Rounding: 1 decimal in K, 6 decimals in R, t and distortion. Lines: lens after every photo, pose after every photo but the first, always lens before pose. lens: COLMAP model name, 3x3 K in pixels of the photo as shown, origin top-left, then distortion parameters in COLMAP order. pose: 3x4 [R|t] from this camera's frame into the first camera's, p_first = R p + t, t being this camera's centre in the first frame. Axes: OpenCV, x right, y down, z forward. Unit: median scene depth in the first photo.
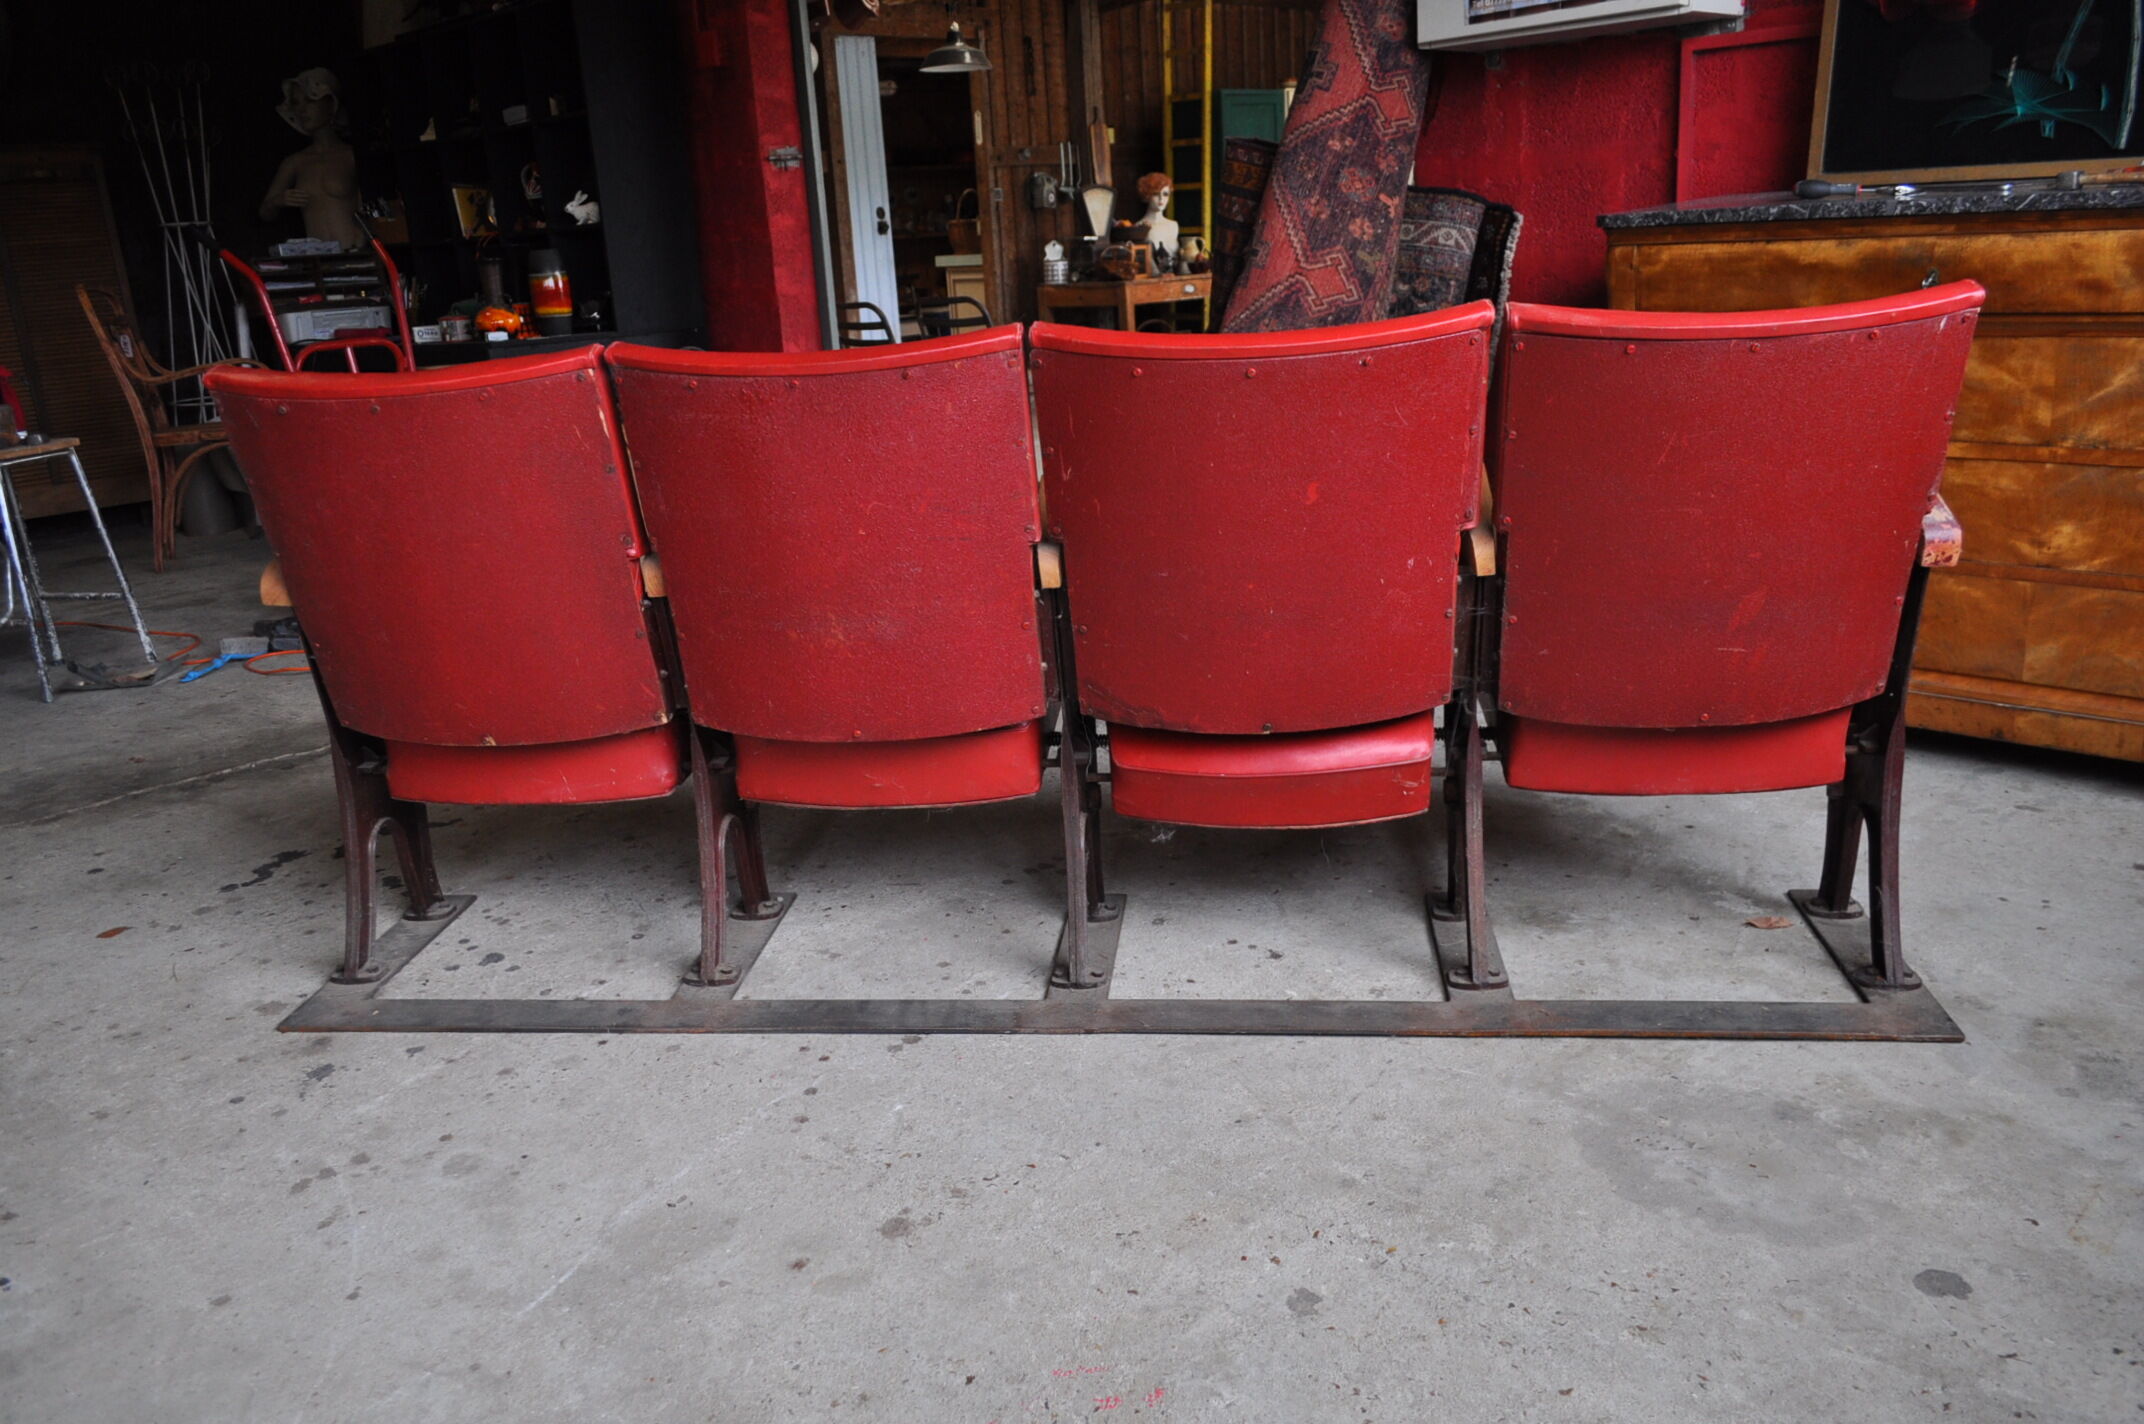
lens RADIAL K [[1678.1, 0, 1071.1], [0, 1678.1, 688.4], [0, 0, 1]] dist [-0.014381, 0.006629]
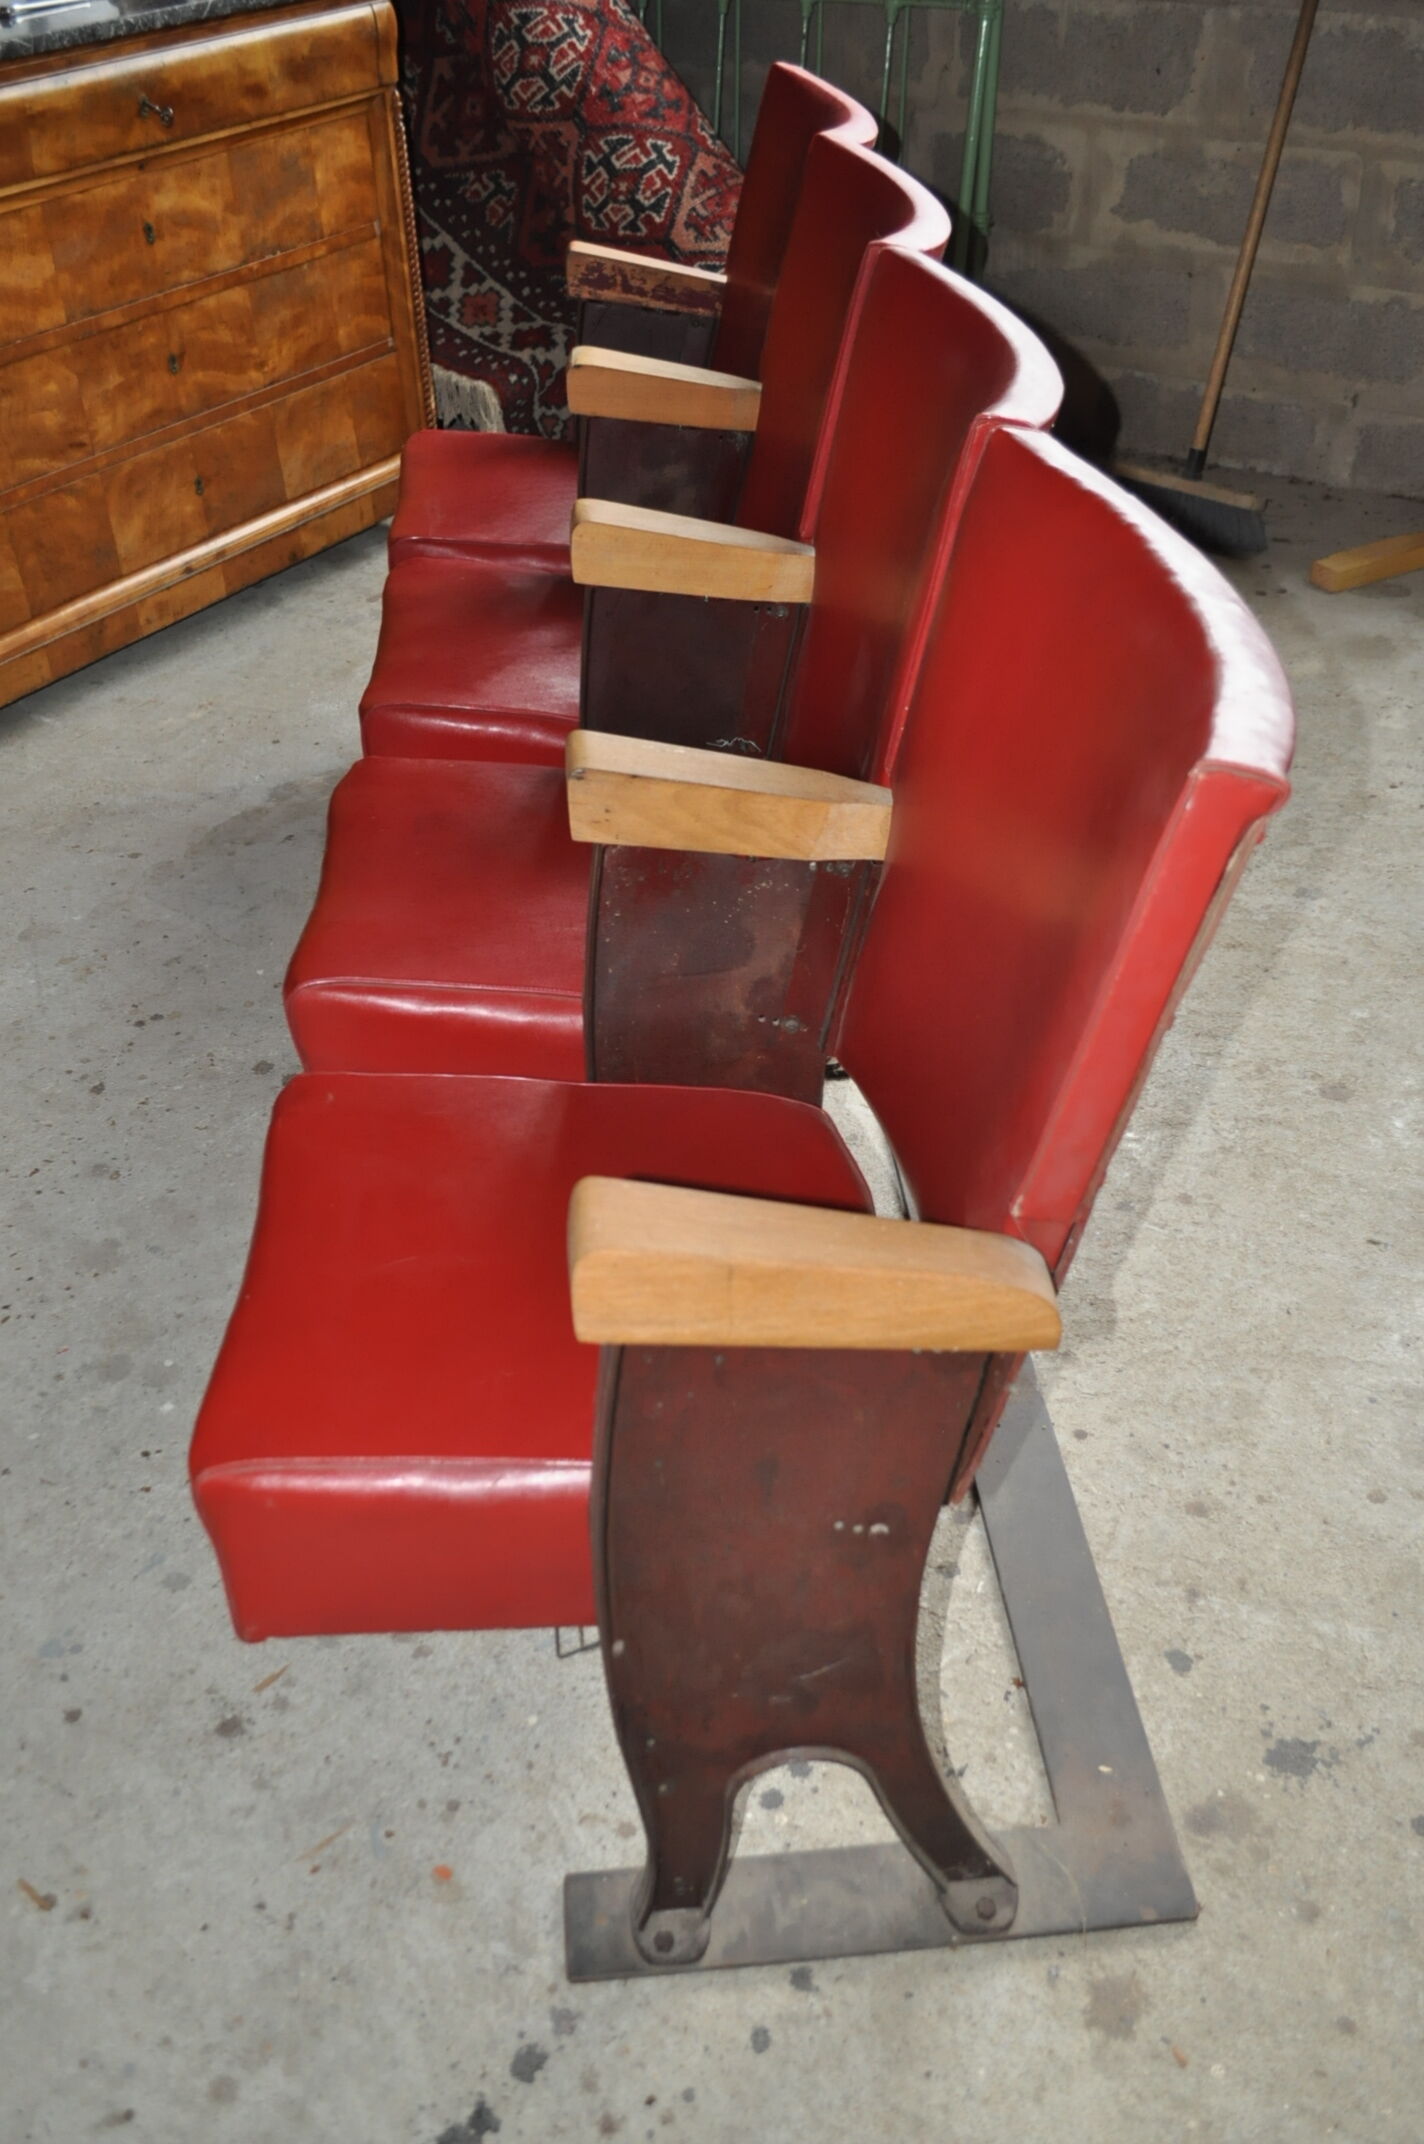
lens RADIAL K [[1921.9, 0, 711.5], [0, 1921.9, 1079.1], [0, 0, 1]] dist [-0.025294, 0.006590]
pose [[-0.178361, -0.529335, 0.829453, -0.938457], [0.318151, 0.766665, 0.557678, -0.440937], [-0.931111, 0.363359, 0.031666, 1.201914]]
